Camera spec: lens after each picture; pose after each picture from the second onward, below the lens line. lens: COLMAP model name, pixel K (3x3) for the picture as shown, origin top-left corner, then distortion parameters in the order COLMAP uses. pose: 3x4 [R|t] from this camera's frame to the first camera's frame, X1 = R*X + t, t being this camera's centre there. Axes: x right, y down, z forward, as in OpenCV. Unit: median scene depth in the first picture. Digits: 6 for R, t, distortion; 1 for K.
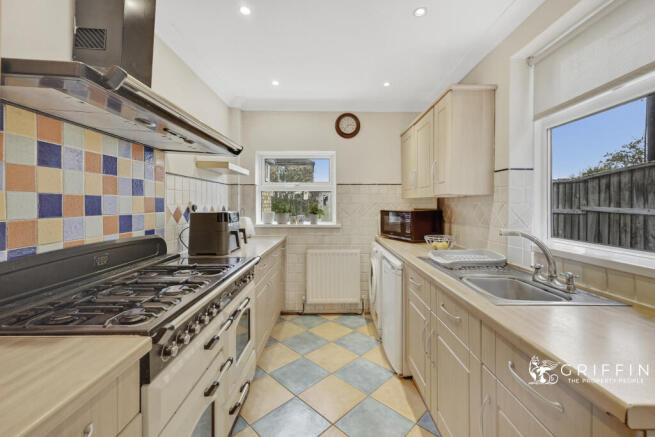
lens RADIAL K [[301.0, 0, 336.4], [0, 301.0, 203.1], [0, 0, 1]] dist [0.012529, 0.000132]
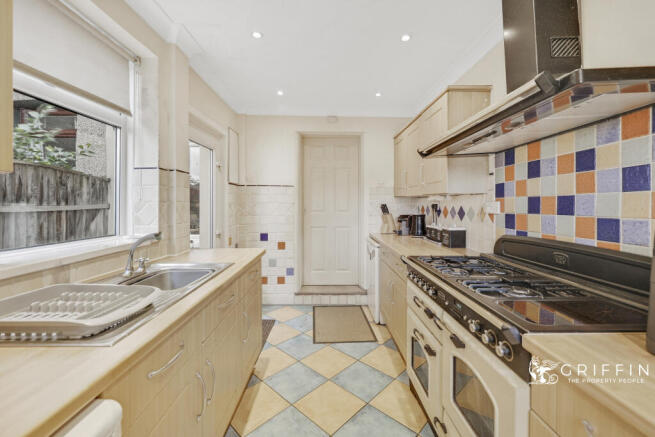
lens RADIAL K [[301.0, 0, 336.4], [0, 301.0, 203.1], [0, 0, 1]] dist [0.012529, 0.000132]
pose [[-0.999971, -0.004375, -0.006193, -0.015165], [-0.004326, 0.999959, -0.007928, 0.012113], [0.006227, -0.007901, -0.999949, 2.080631]]
